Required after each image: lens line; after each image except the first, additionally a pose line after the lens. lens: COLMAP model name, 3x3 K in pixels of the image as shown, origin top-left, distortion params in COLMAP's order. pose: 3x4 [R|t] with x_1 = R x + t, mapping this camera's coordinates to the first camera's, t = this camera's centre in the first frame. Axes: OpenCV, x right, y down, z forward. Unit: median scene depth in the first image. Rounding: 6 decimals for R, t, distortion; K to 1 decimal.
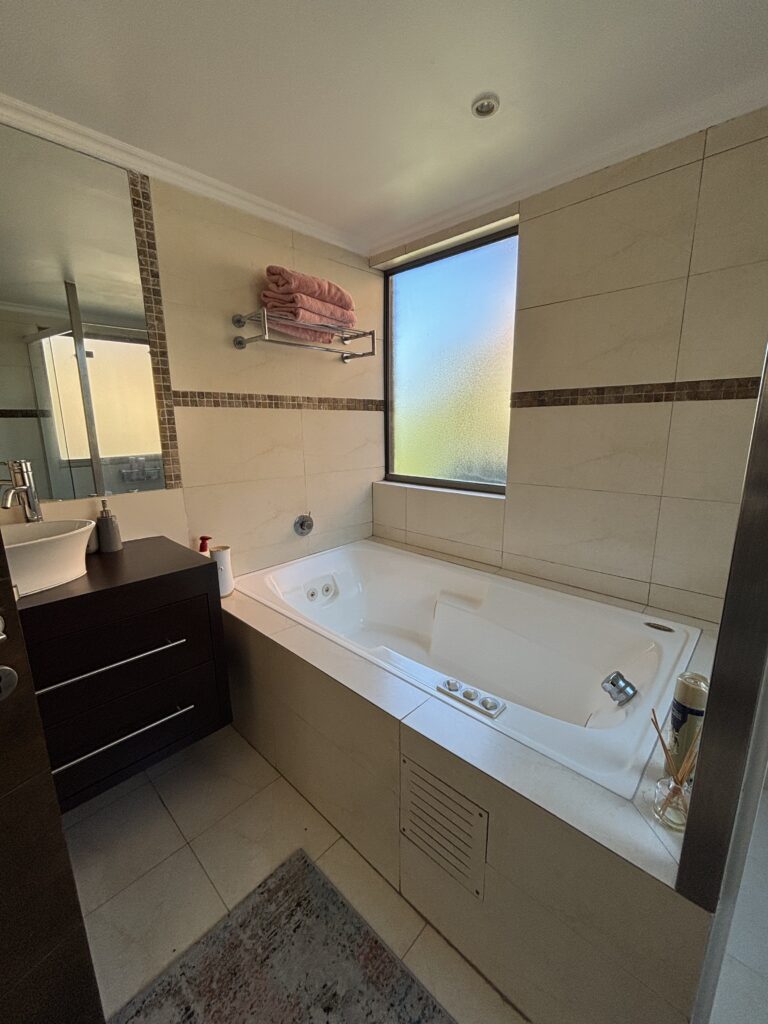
lens RADIAL K [[414.1, 0, 385.8], [0, 414.1, 510.7], [0, 0, 1]] dist [0.001032, 0.000415]
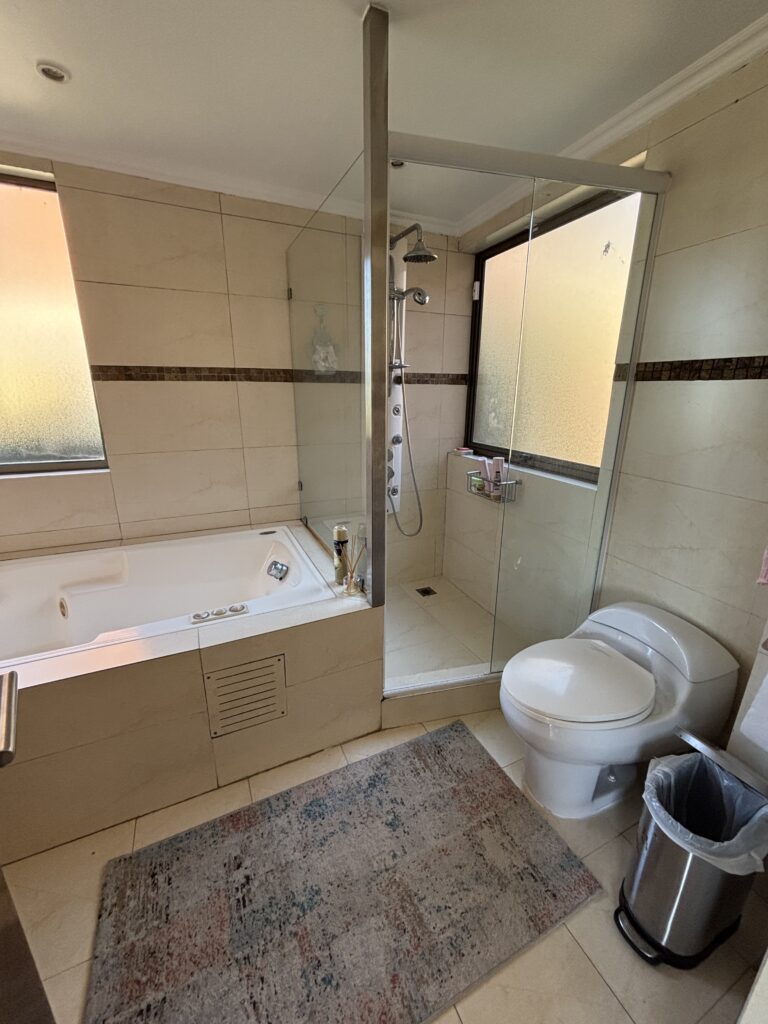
lens RADIAL K [[414.1, 0, 382.9], [0, 414.1, 509.6], [0, 0, 1]] dist [0.001032, 0.000415]
pose [[0.379734, -0.250919, 0.890416, -0.484819], [0.181277, 0.964035, 0.194356, -0.019783], [-0.907161, 0.087609, 0.411563, -0.018675]]
